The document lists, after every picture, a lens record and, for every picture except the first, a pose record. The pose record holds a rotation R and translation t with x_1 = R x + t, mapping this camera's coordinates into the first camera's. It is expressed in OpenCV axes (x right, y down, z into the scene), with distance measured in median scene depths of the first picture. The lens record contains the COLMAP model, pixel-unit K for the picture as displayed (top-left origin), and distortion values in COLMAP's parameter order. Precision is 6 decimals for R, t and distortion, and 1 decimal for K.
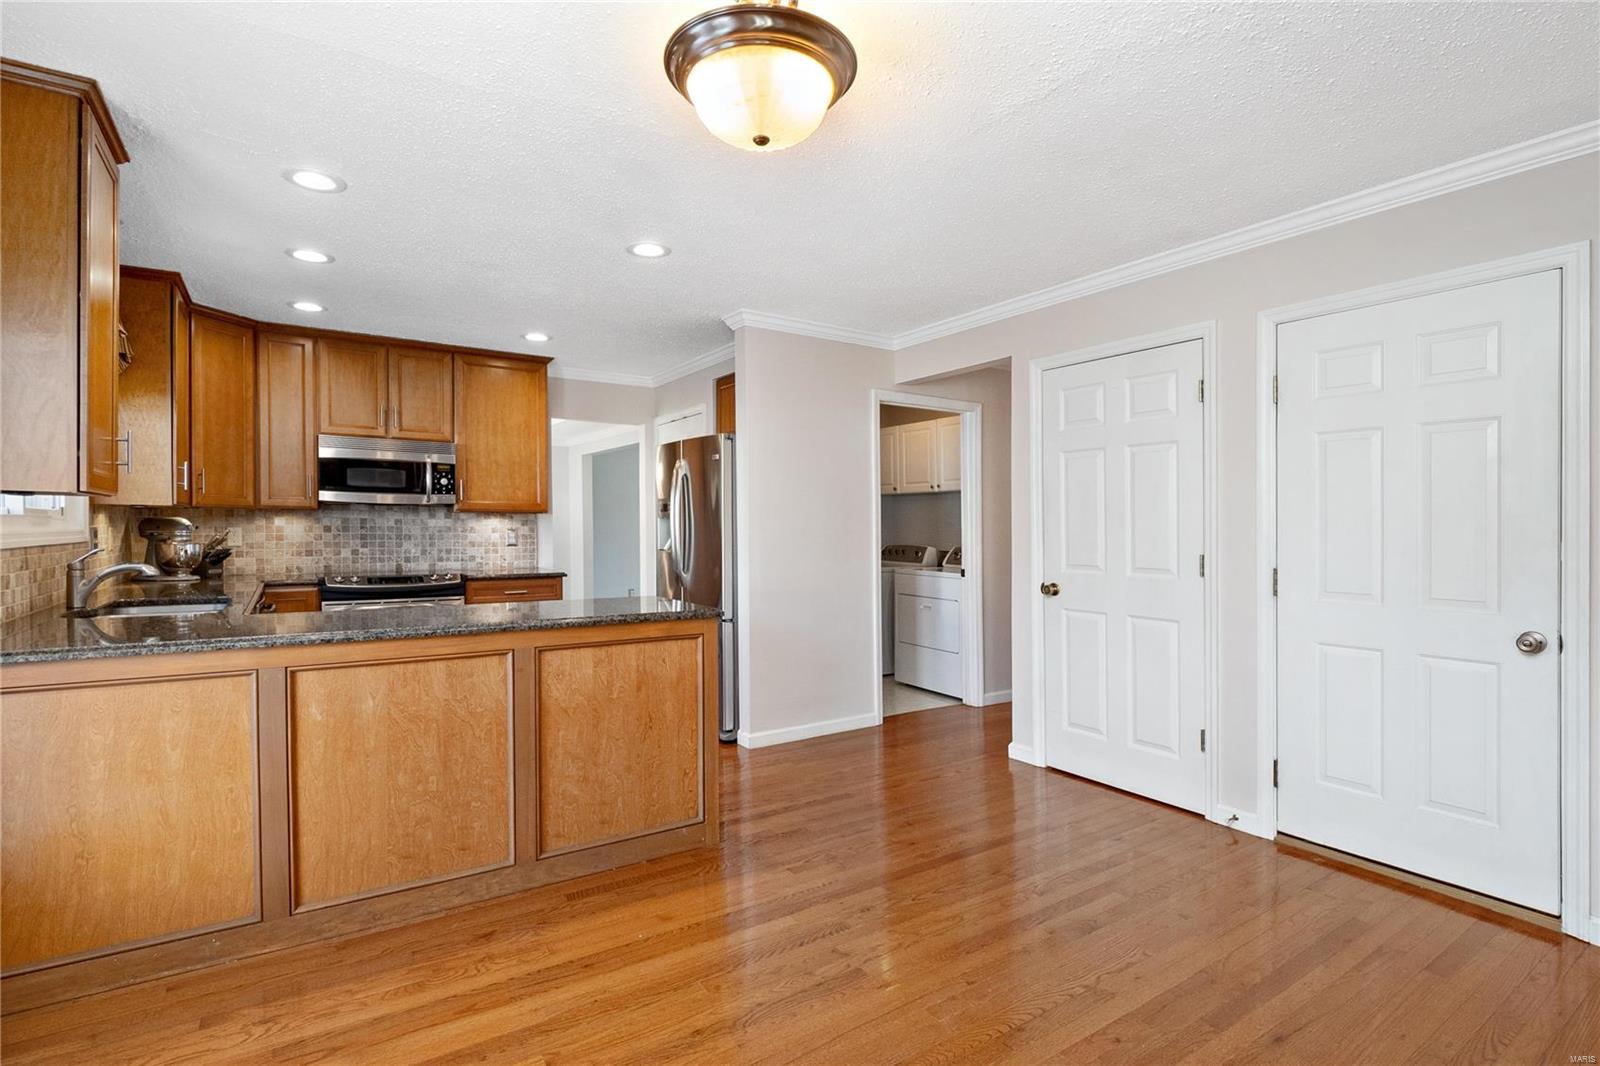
lens RADIAL K [[751.7, 0, 797.3], [0, 751.7, 528.0], [0, 0, 1]] dist [-0.003178, -0.000181]
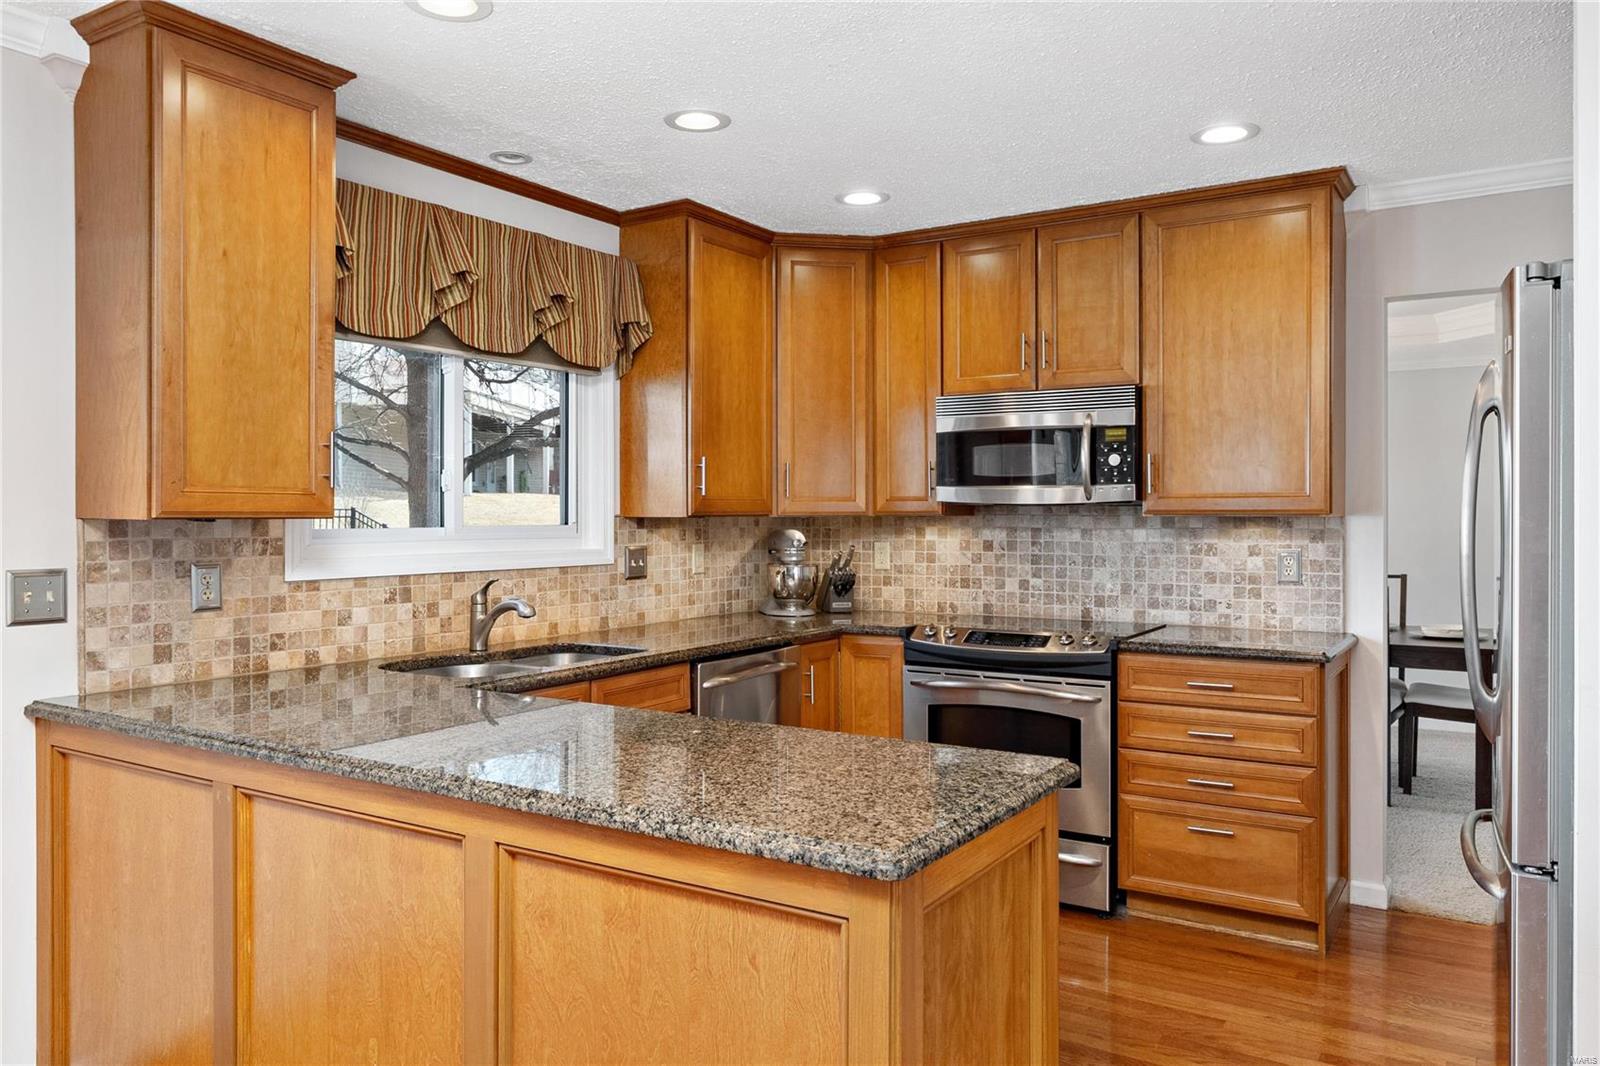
lens RADIAL K [[1165.0, 0, 798.1], [0, 1165.0, 538.2], [0, 0, 1]] dist [-0.012328, -0.003341]
pose [[0.410793, 0.010429, -0.911669, 0.187973], [0.001834, 0.999923, 0.012265, -0.016916], [0.911727, -0.006711, 0.410743, 0.456607]]
